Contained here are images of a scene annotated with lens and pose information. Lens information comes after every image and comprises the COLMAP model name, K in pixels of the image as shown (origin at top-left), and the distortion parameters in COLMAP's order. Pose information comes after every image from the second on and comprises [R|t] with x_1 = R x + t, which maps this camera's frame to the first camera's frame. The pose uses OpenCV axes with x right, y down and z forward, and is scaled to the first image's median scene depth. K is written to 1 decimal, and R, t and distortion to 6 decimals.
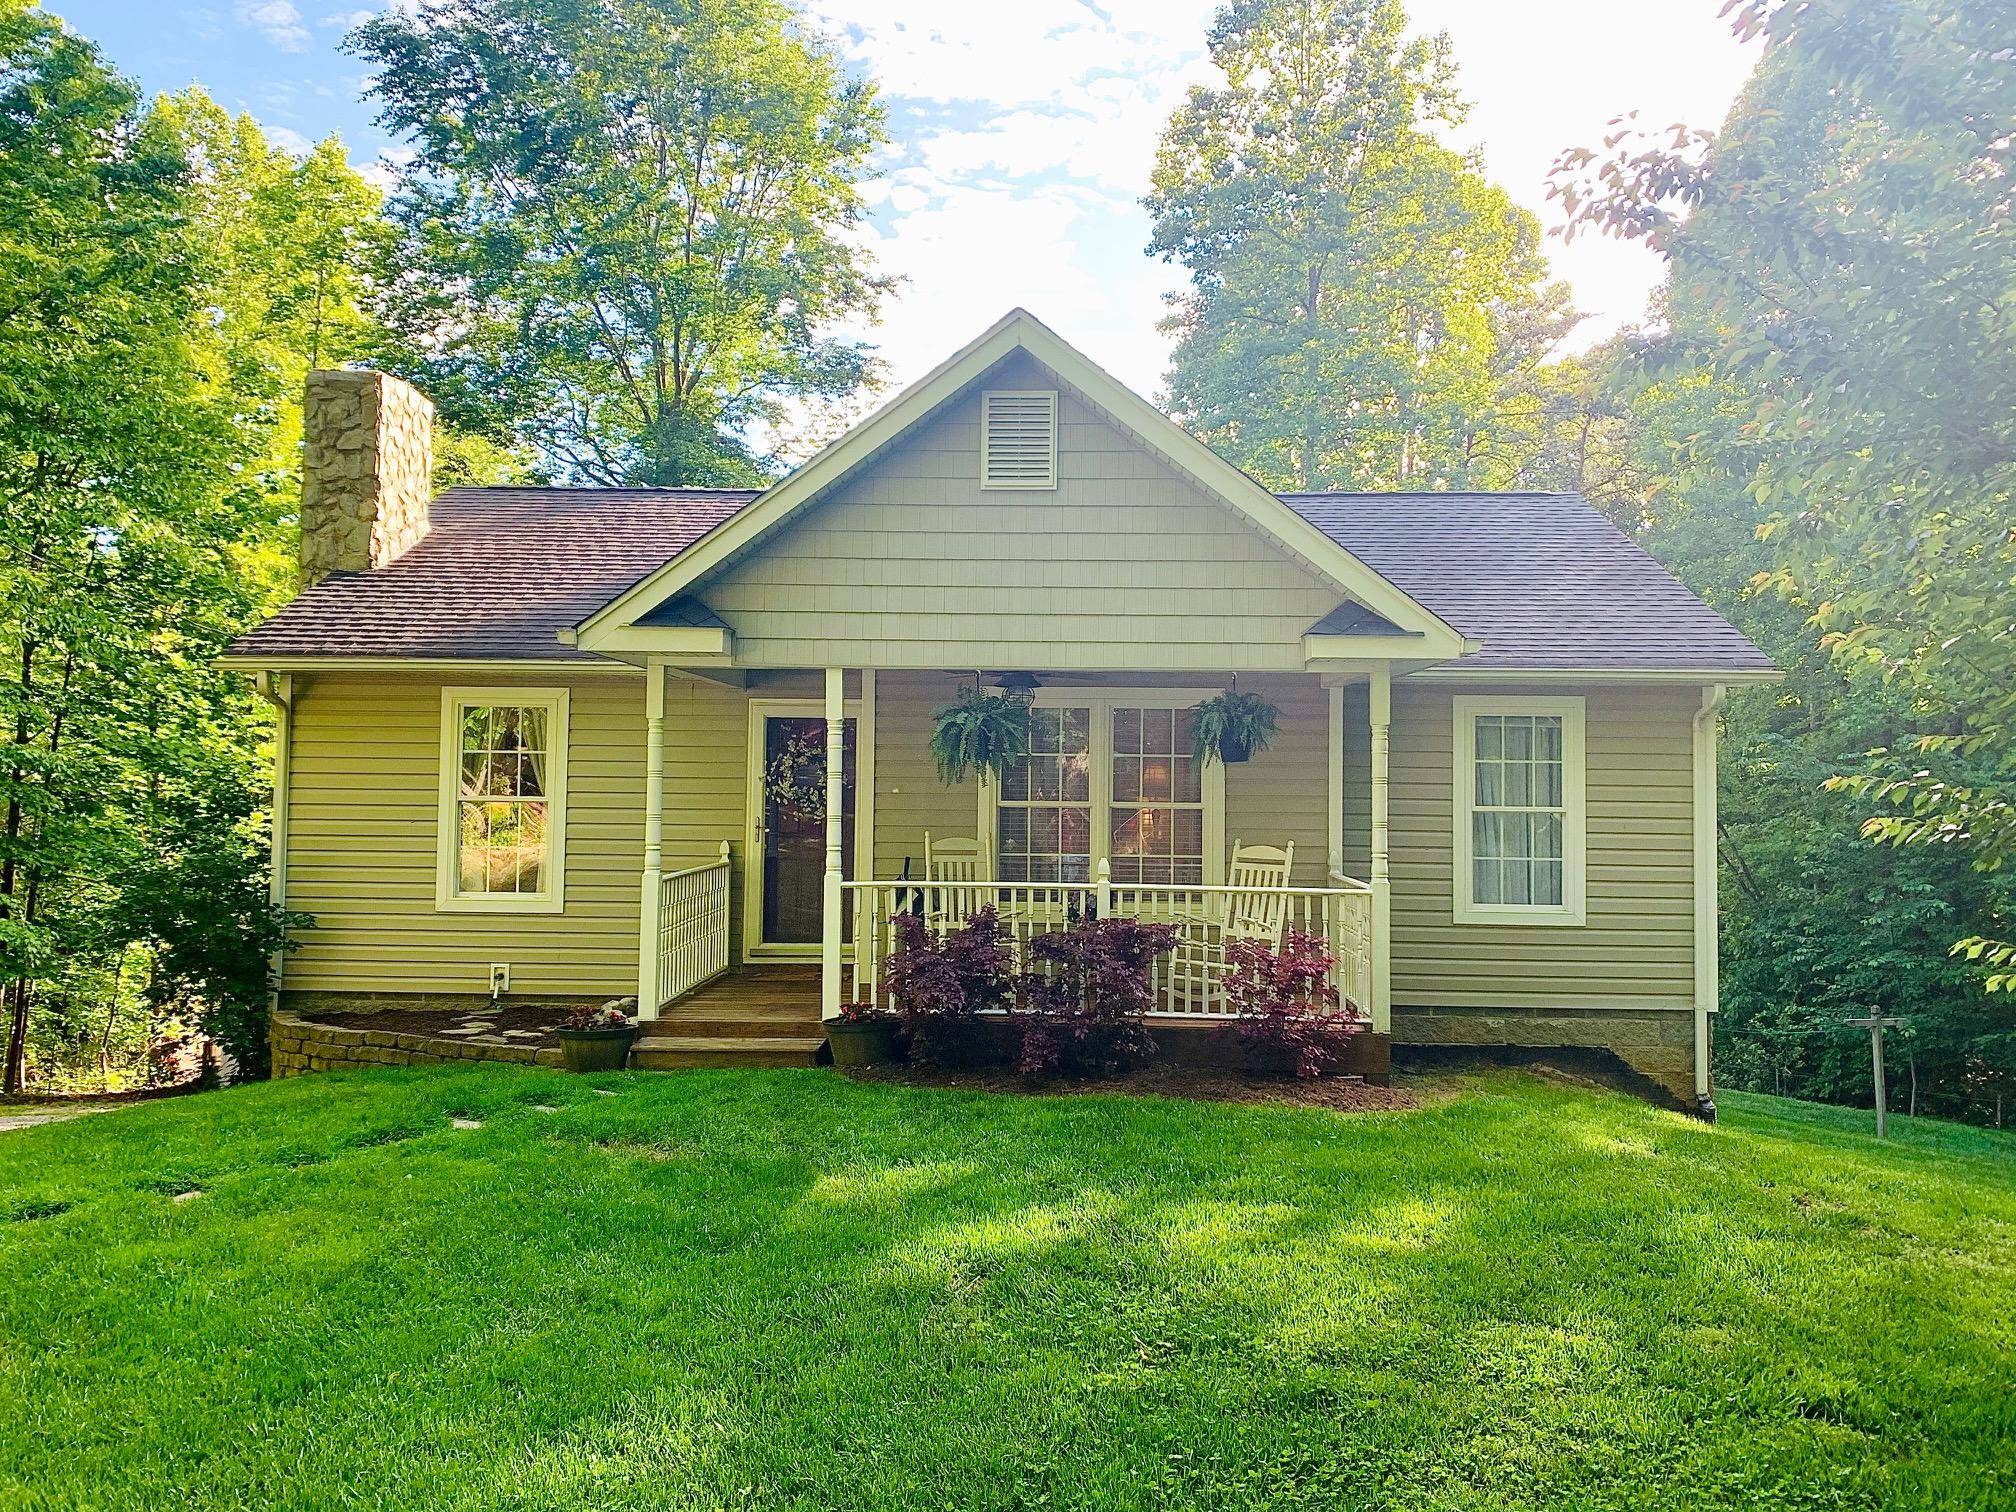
lens RADIAL K [[1557.7, 0, 1010.3], [0, 1557.7, 755.1], [0, 0, 1]] dist [0.001000, 0.002709]
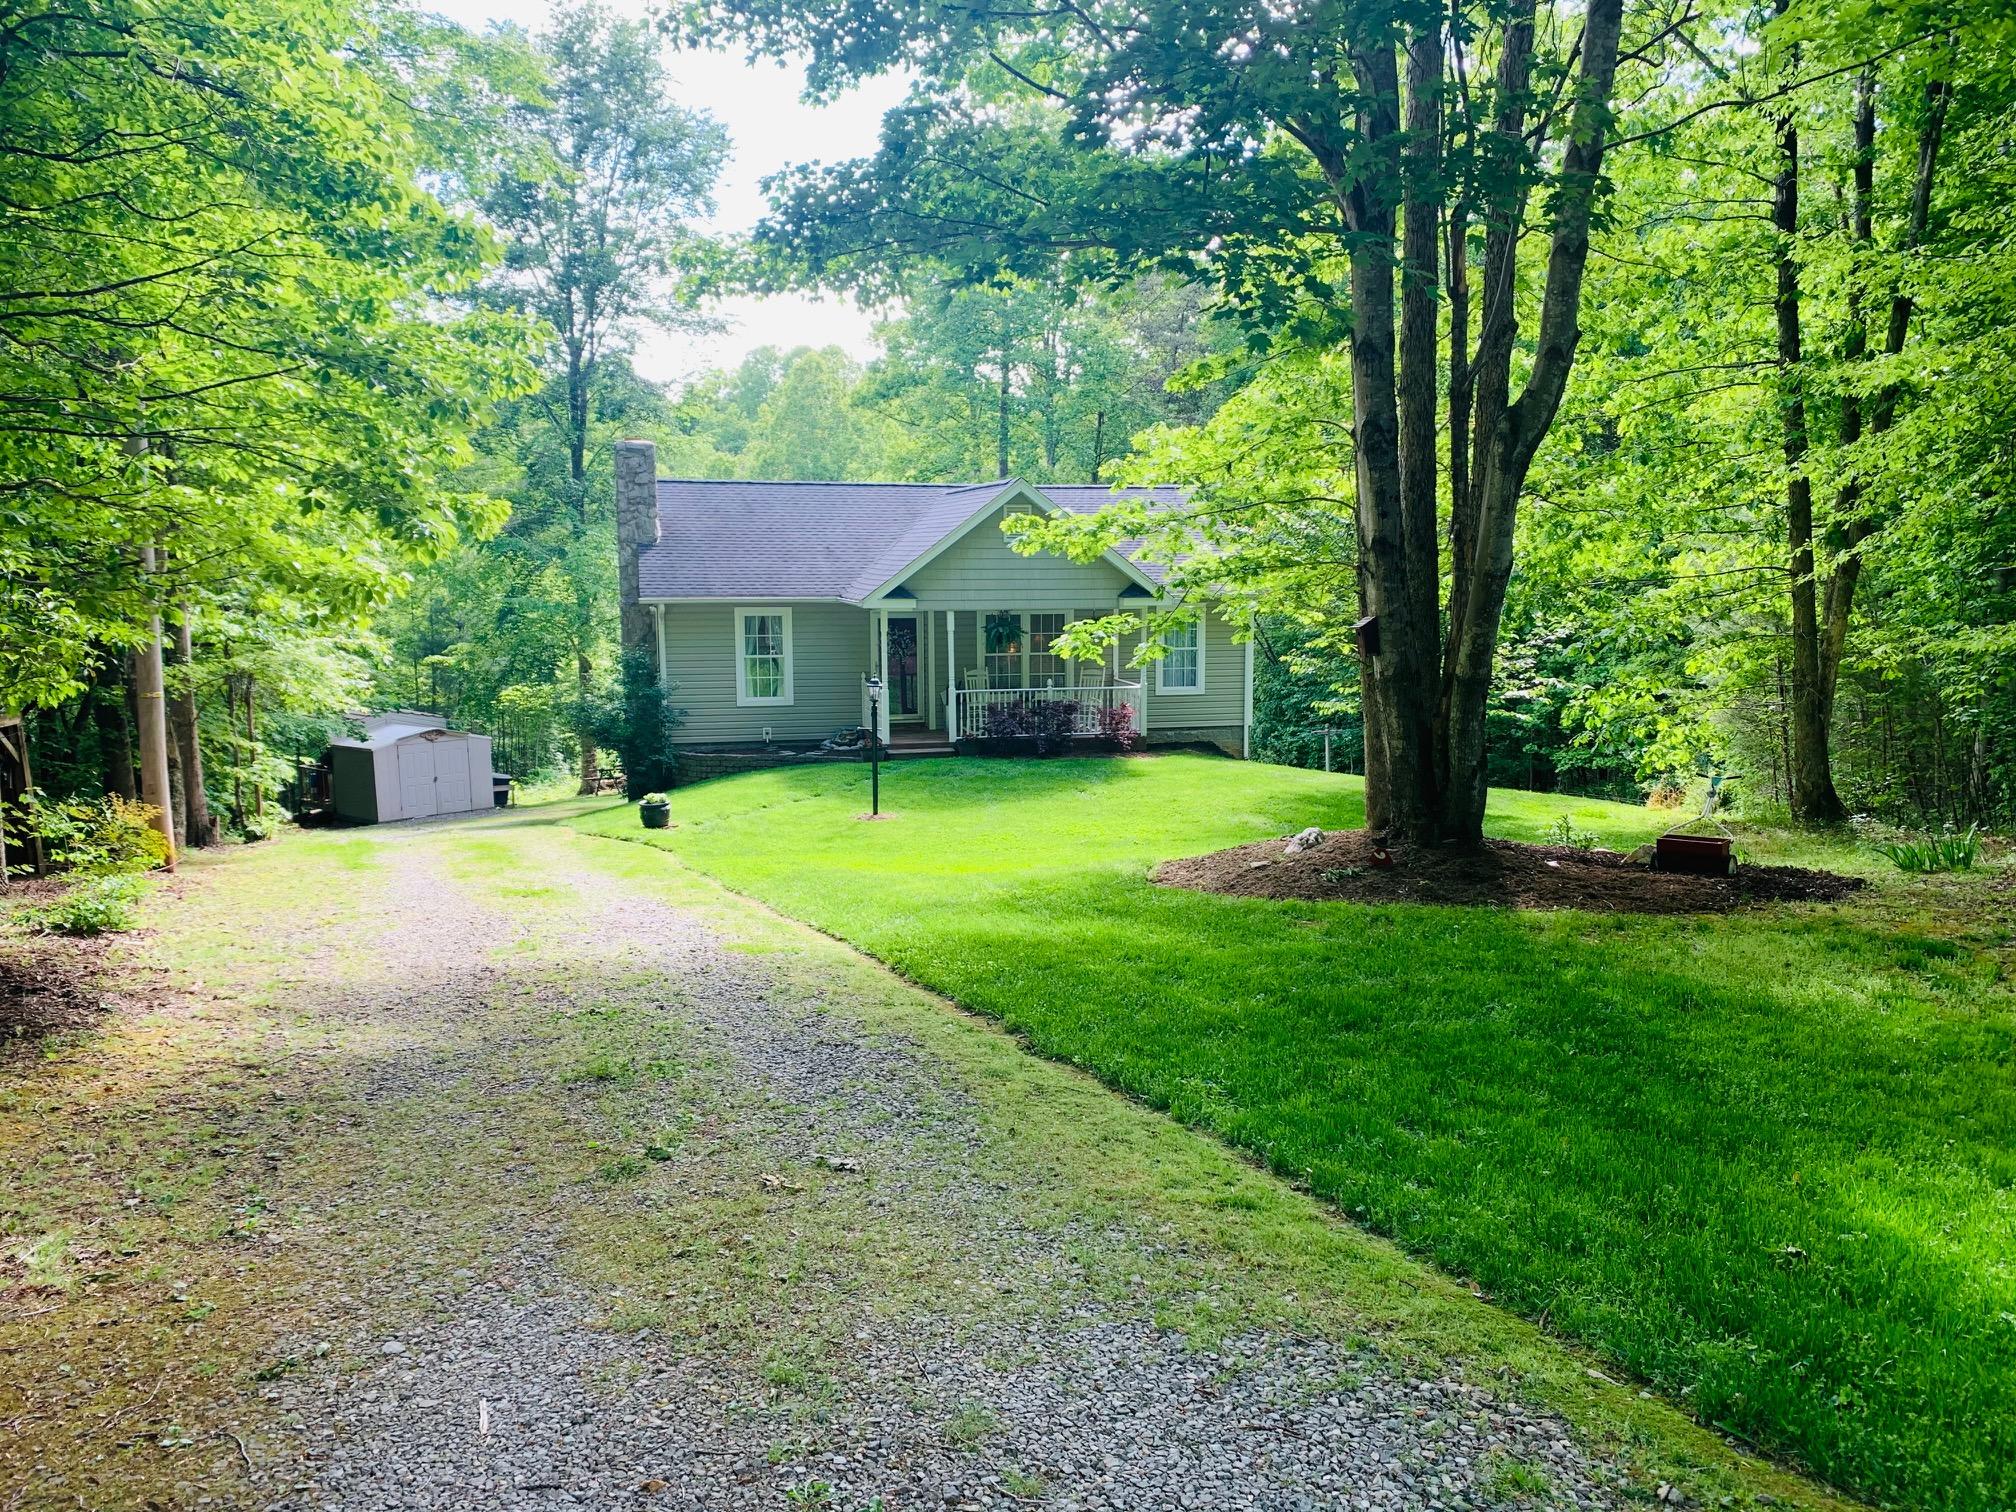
lens RADIAL K [[1557.7, 0, 1007.2], [0, 1557.7, 755.7], [0, 0, 1]] dist [0.001000, 0.002709]
pose [[0.963443, -0.047520, 0.263666, -0.649418], [0.005800, 0.987613, 0.156803, -0.202253], [-0.267851, -0.149542, 0.951784, -1.417450]]
